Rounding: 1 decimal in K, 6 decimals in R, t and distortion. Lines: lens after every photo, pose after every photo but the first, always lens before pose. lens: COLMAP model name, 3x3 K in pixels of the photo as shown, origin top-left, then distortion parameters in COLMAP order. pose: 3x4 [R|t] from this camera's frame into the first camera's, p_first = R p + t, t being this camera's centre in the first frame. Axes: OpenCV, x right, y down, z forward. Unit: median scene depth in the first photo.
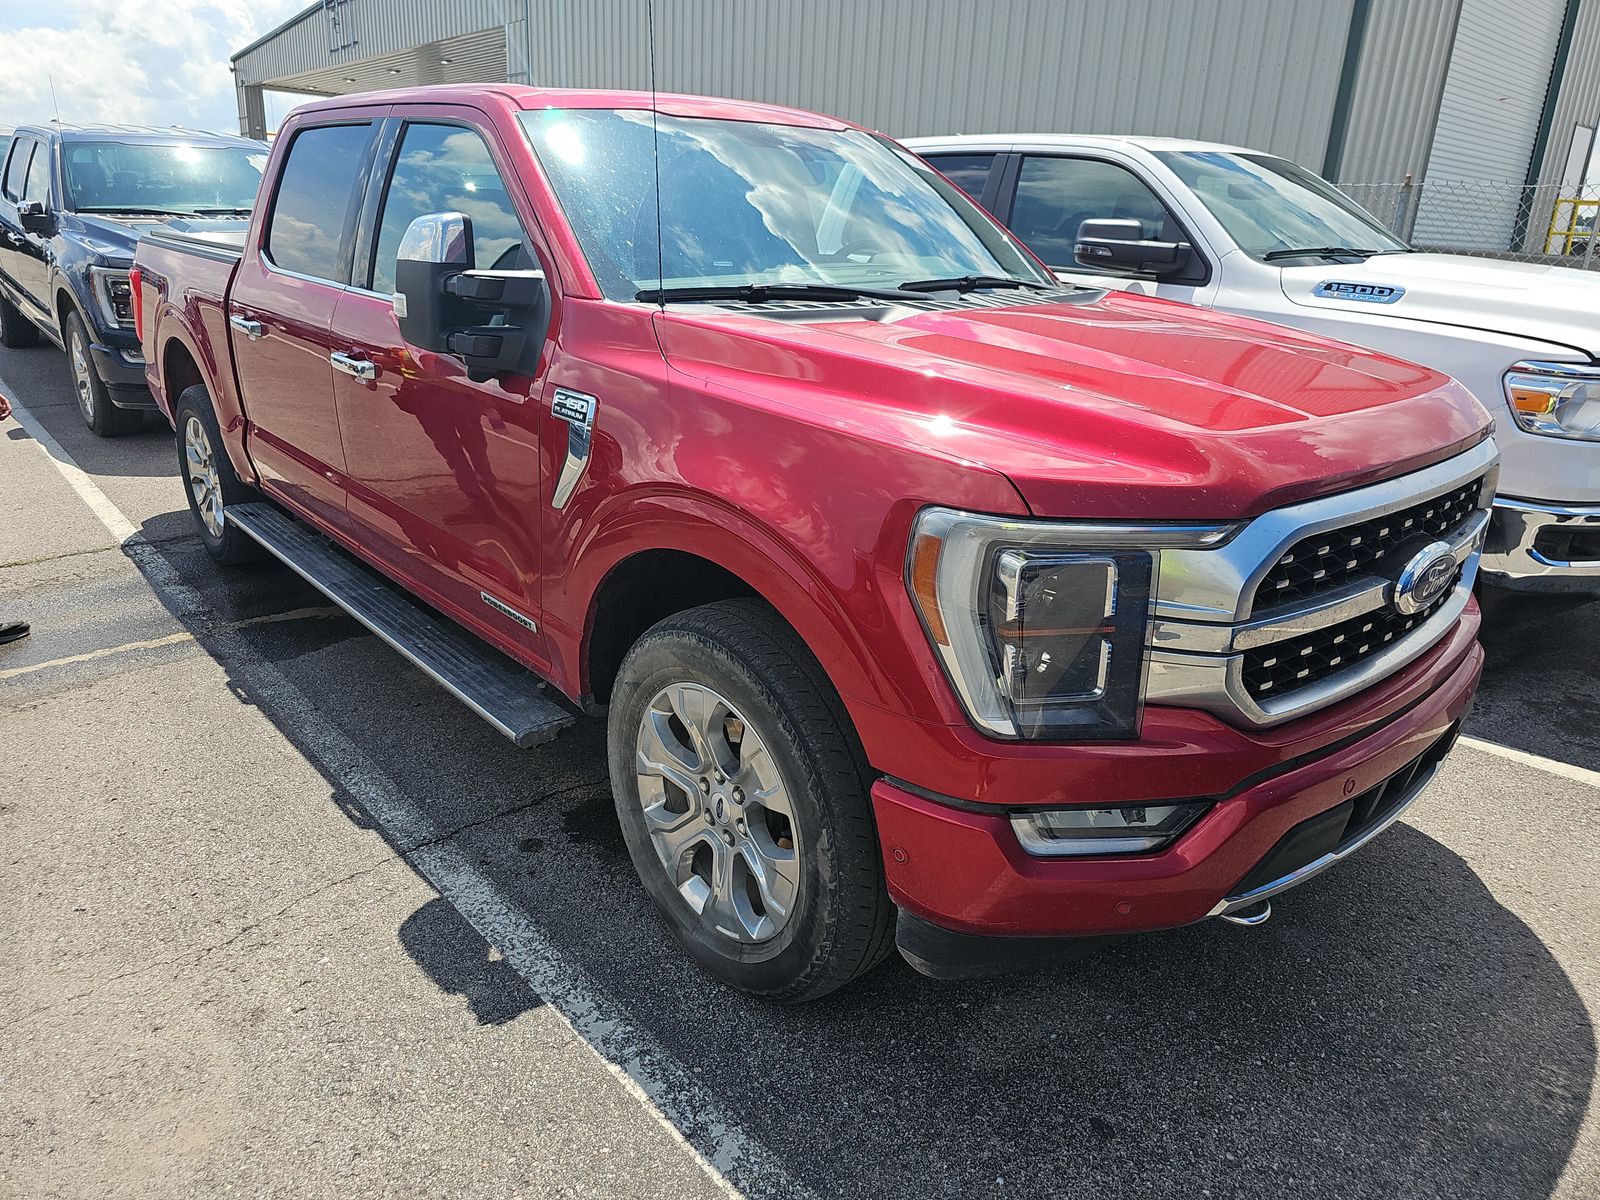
lens RADIAL K [[1078.1, 0, 771.2], [0, 1078.1, 579.3], [0, 0, 1]] dist [0.036853, -0.036420]
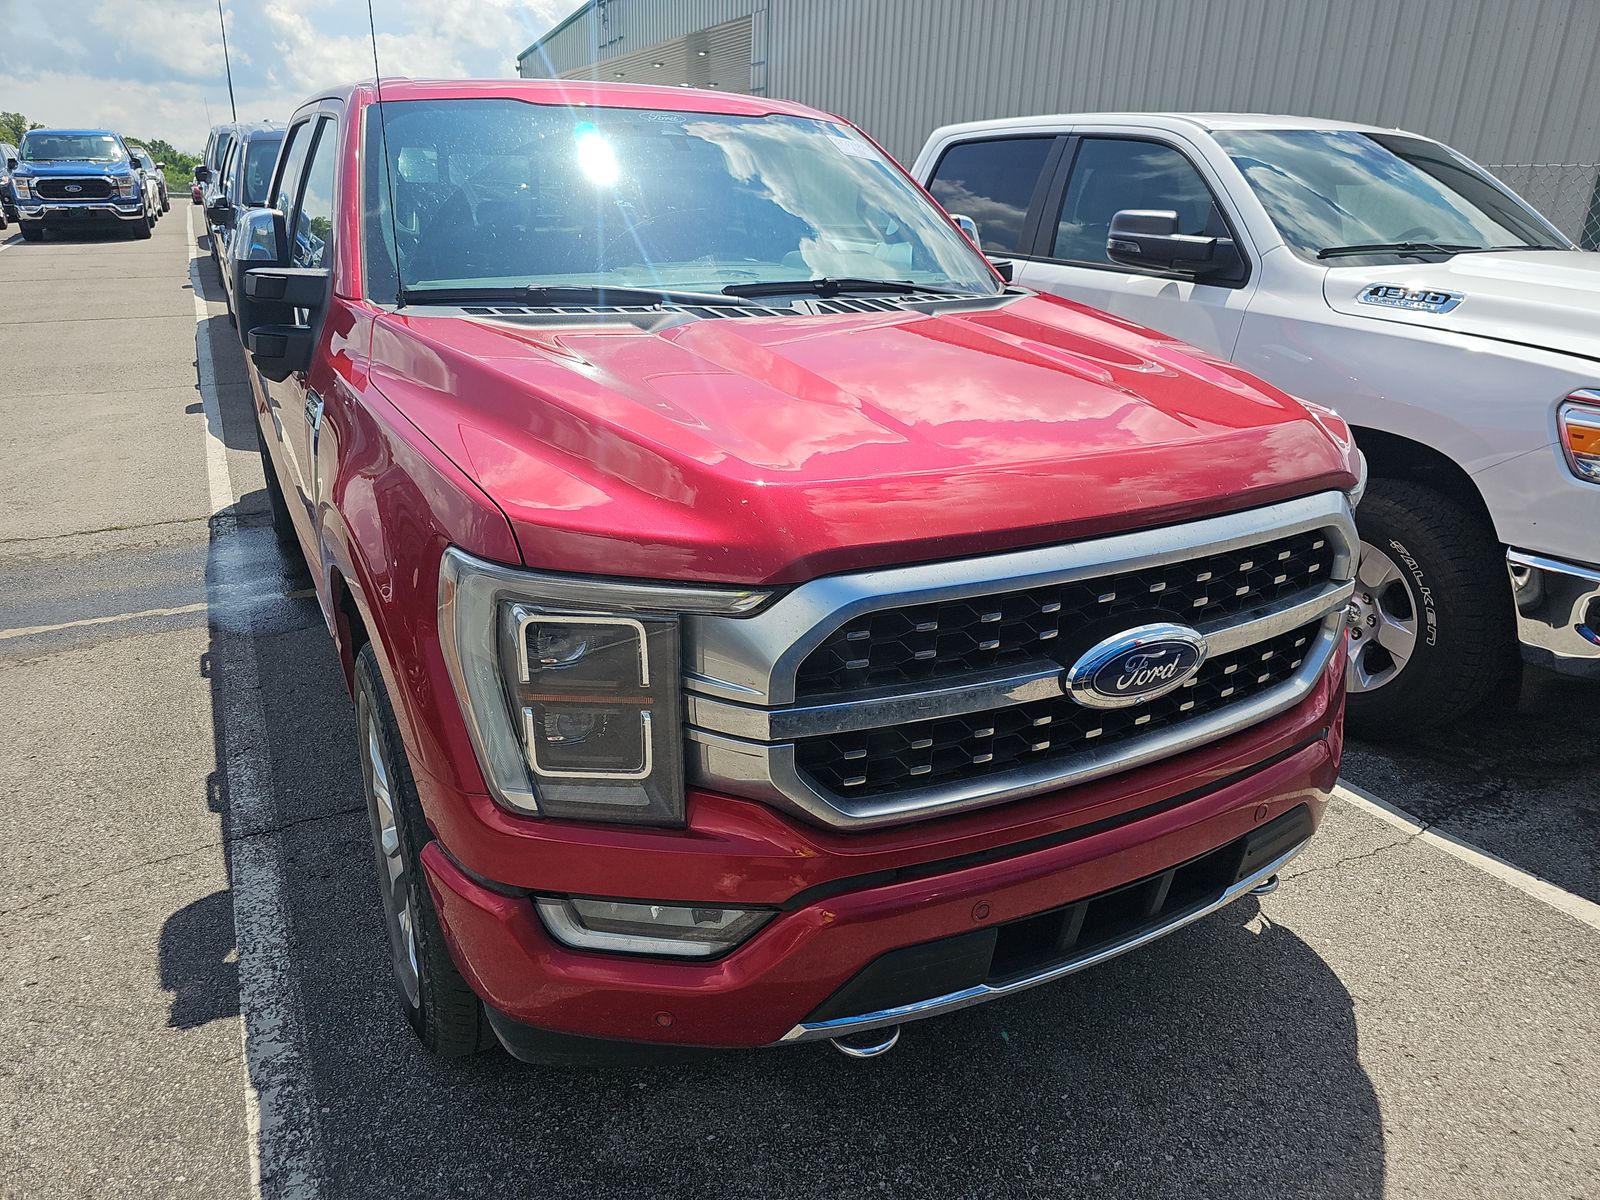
lens RADIAL K [[1076.8, 0, 784.0], [0, 1076.8, 600.7], [0, 0, 1]] dist [0.032165, -0.032114]
pose [[0.974578, 0.071931, -0.212189, 0.353387], [-0.065830, 0.997192, 0.035689, -0.042268], [0.214160, -0.020813, 0.976577, 0.110066]]
